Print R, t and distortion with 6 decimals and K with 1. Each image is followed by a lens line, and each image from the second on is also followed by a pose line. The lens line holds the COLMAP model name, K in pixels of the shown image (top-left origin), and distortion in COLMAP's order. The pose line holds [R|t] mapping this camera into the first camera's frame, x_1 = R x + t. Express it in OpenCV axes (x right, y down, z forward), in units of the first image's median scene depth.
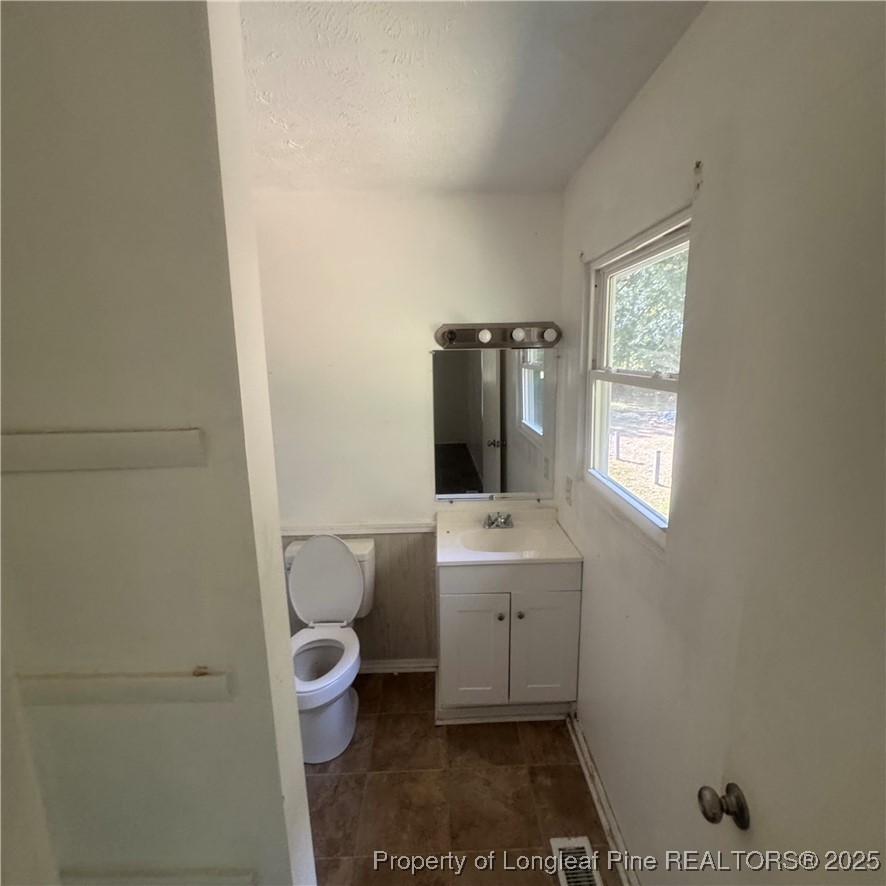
lens RADIAL K [[468.3, 0, 445.4], [0, 468.3, 443.4], [0, 0, 1]] dist [-0.003309, 0.000539]
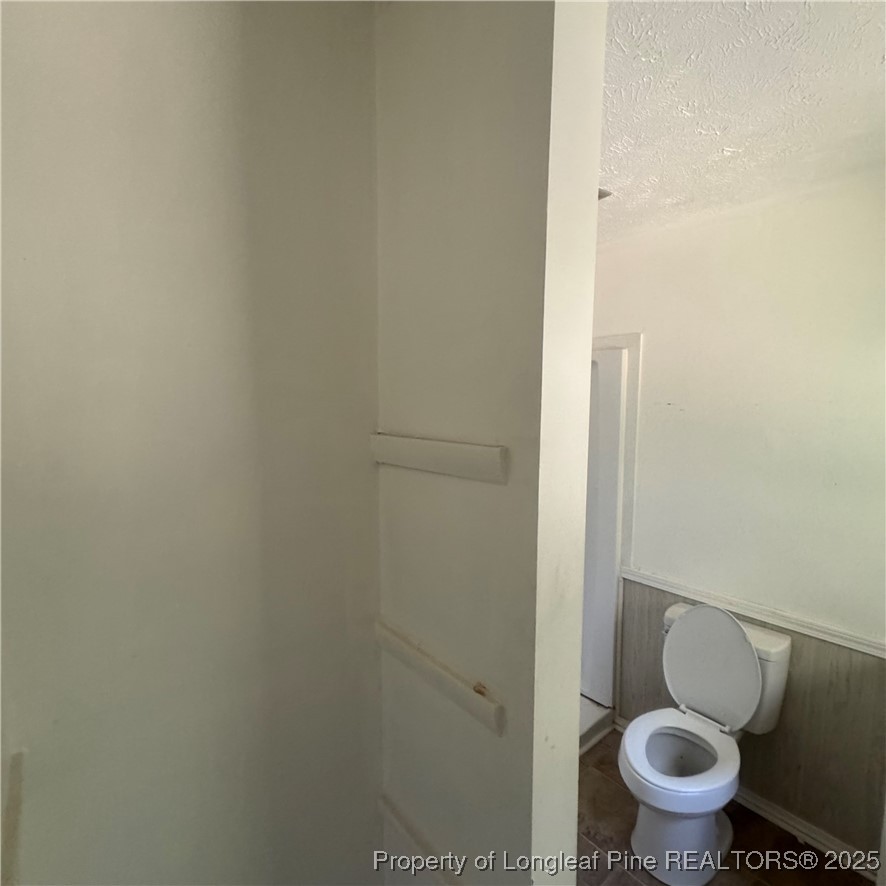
lens RADIAL K [[468.3, 0, 445.4], [0, 468.3, 443.4], [0, 0, 1]] dist [-0.003309, 0.000539]
pose [[0.624637, 0.093657, -0.775279, 0.052869], [-0.161566, 0.986801, -0.010963, -0.002299], [0.764019, 0.132106, 0.631524, 0.082744]]
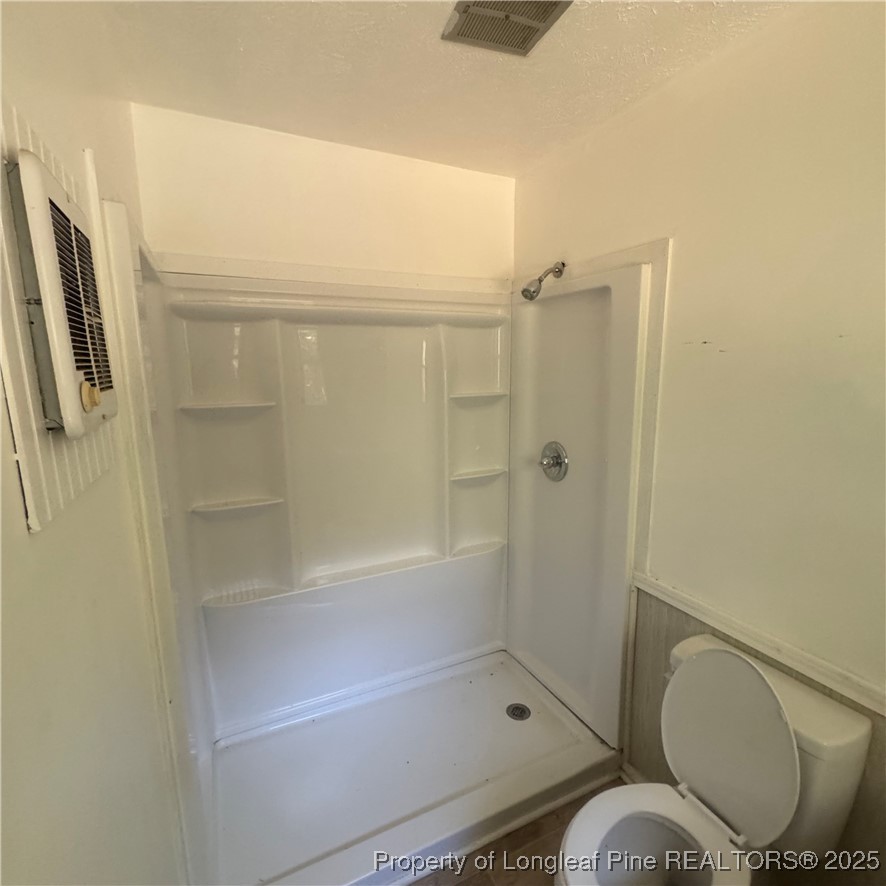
lens RADIAL K [[468.3, 0, 445.4], [0, 468.3, 443.4], [0, 0, 1]] dist [-0.003309, 0.000539]
pose [[0.406728, 0.168362, -0.897901, 0.039121], [-0.168743, 0.979804, 0.107283, -0.040284], [0.897830, 0.107879, 0.426923, 0.446333]]
